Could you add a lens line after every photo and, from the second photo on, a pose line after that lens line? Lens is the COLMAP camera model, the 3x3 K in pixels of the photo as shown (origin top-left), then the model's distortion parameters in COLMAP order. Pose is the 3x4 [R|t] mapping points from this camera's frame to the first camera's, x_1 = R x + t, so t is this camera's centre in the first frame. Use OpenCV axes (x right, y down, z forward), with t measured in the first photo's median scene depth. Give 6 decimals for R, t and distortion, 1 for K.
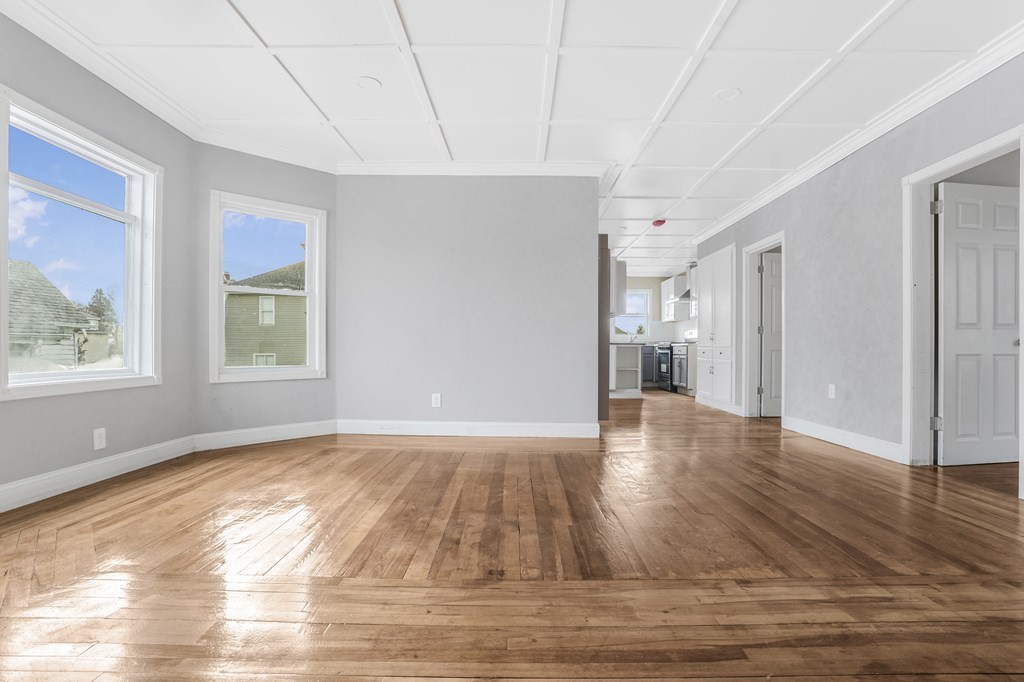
lens RADIAL K [[488.4, 0, 516.6], [0, 488.4, 346.4], [0, 0, 1]] dist [0.001502, 0.000358]
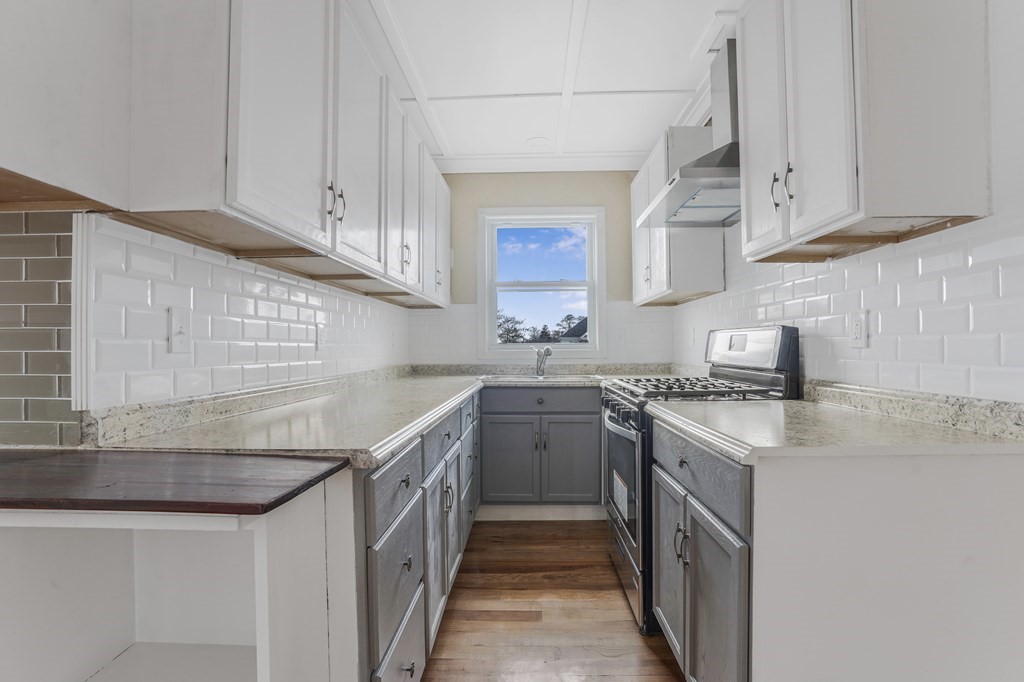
lens RADIAL K [[477.2, 0, 510.6], [0, 477.2, 347.8], [0, 0, 1]] dist [-0.032188, 0.001051]
pose [[0.998665, -0.007864, -0.051049, 0.267125], [0.007616, 0.999958, -0.005058, -0.023971], [0.051087, 0.004662, 0.998683, 0.790792]]
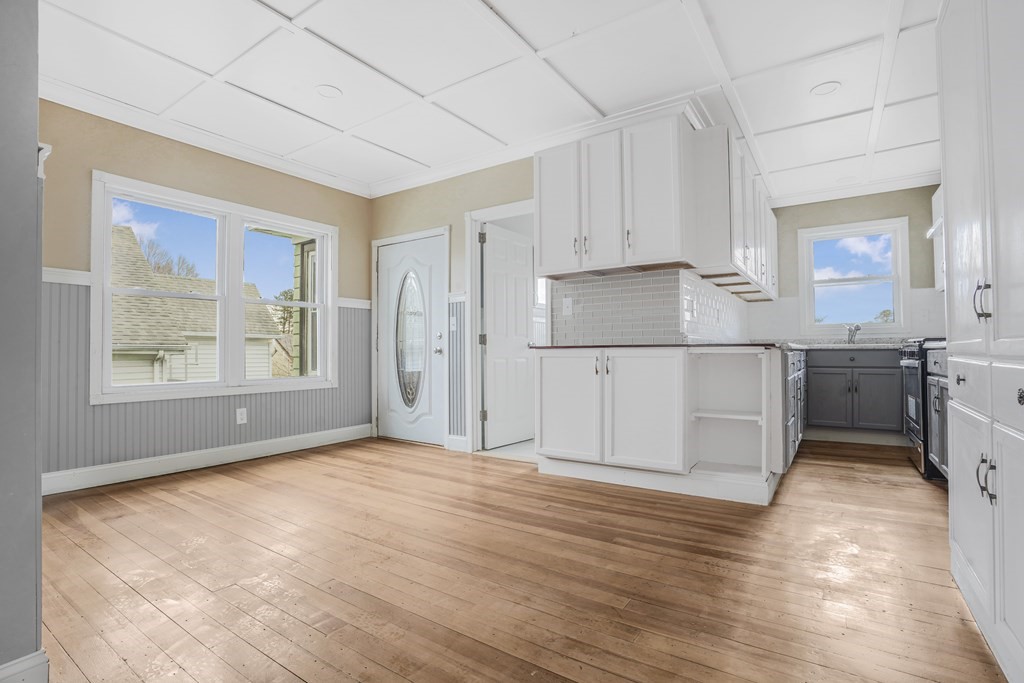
lens RADIAL K [[477.2, 0, 510.6], [0, 477.2, 348.3], [0, 0, 1]] dist [-0.032188, 0.001051]
pose [[0.820671, -0.013787, -0.571234, 0.258893], [0.008263, 0.999891, -0.012262, 0.001380], [0.571341, 0.005343, 0.820696, 0.548401]]
